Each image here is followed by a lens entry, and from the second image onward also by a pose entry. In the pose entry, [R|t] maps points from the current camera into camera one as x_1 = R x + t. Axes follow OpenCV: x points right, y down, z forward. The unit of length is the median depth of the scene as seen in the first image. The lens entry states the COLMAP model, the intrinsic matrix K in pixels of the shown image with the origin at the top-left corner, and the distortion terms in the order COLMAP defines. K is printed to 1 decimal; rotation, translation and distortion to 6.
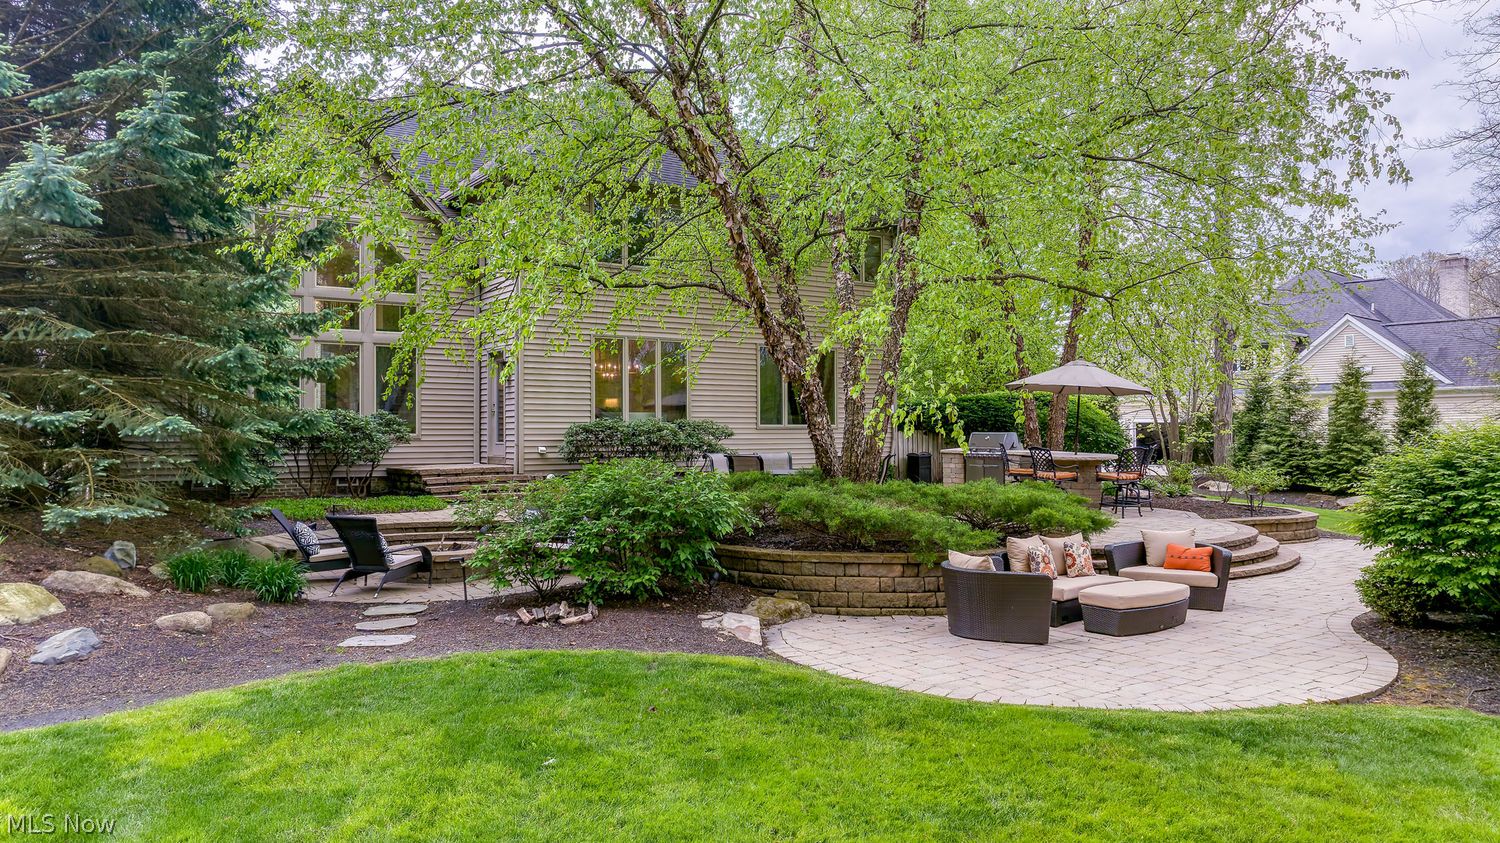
lens RADIAL K [[1023.7, 0, 750.0], [0, 1023.7, 421.5], [0, 0, 1]] dist [-0.009497, -0.005339]
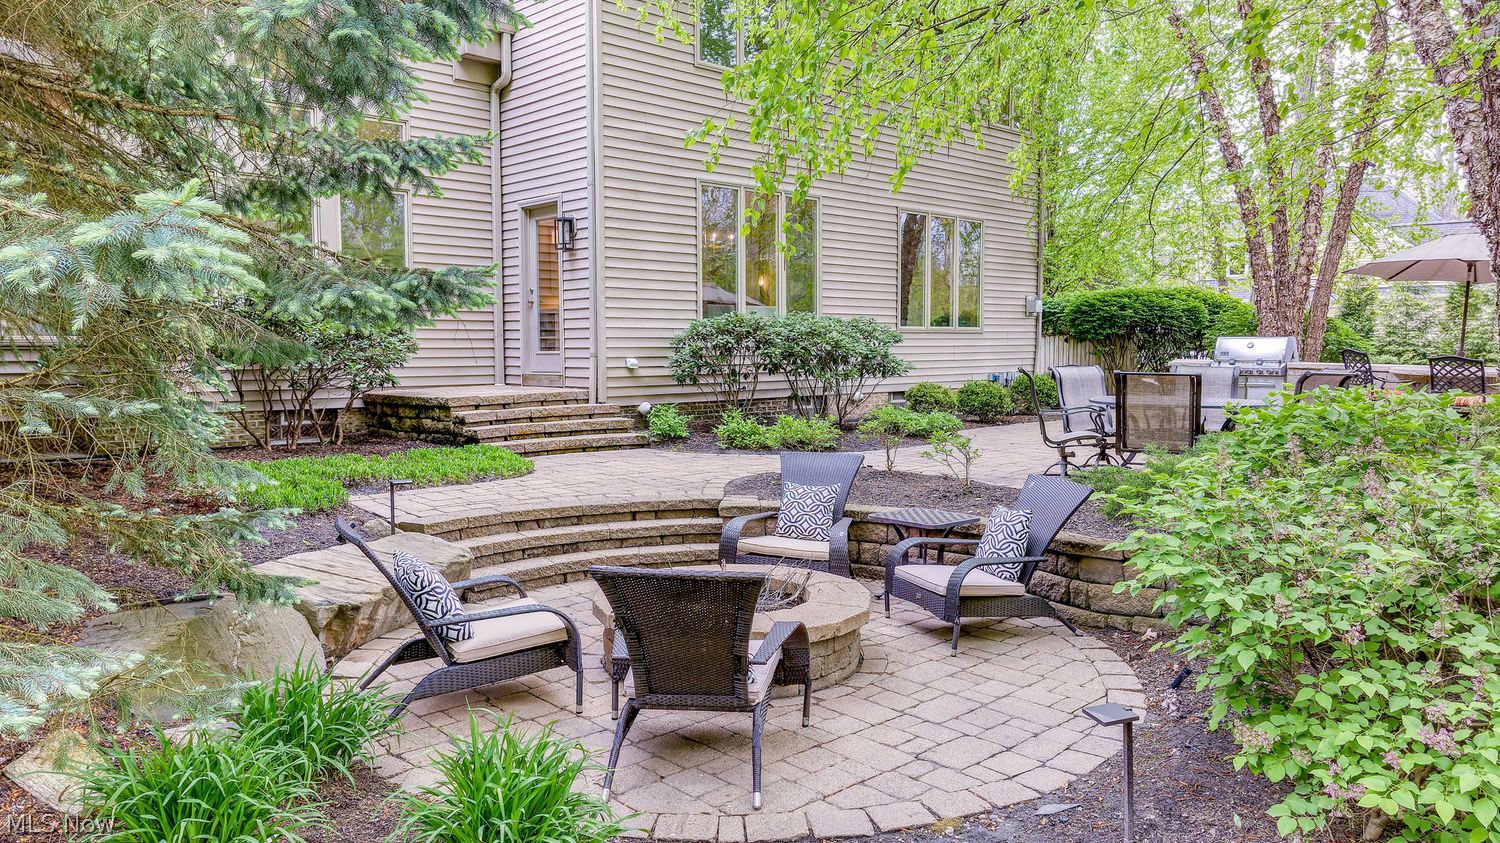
lens RADIAL K [[1023.7, 0, 750.0], [0, 1023.7, 421.5], [0, 0, 1]] dist [-0.009497, -0.005339]
pose [[0.980919, -0.012421, 0.194018, -0.254239], [-0.004672, 0.996163, 0.087396, 0.008272], [-0.194359, -0.086634, 0.977097, 0.375600]]
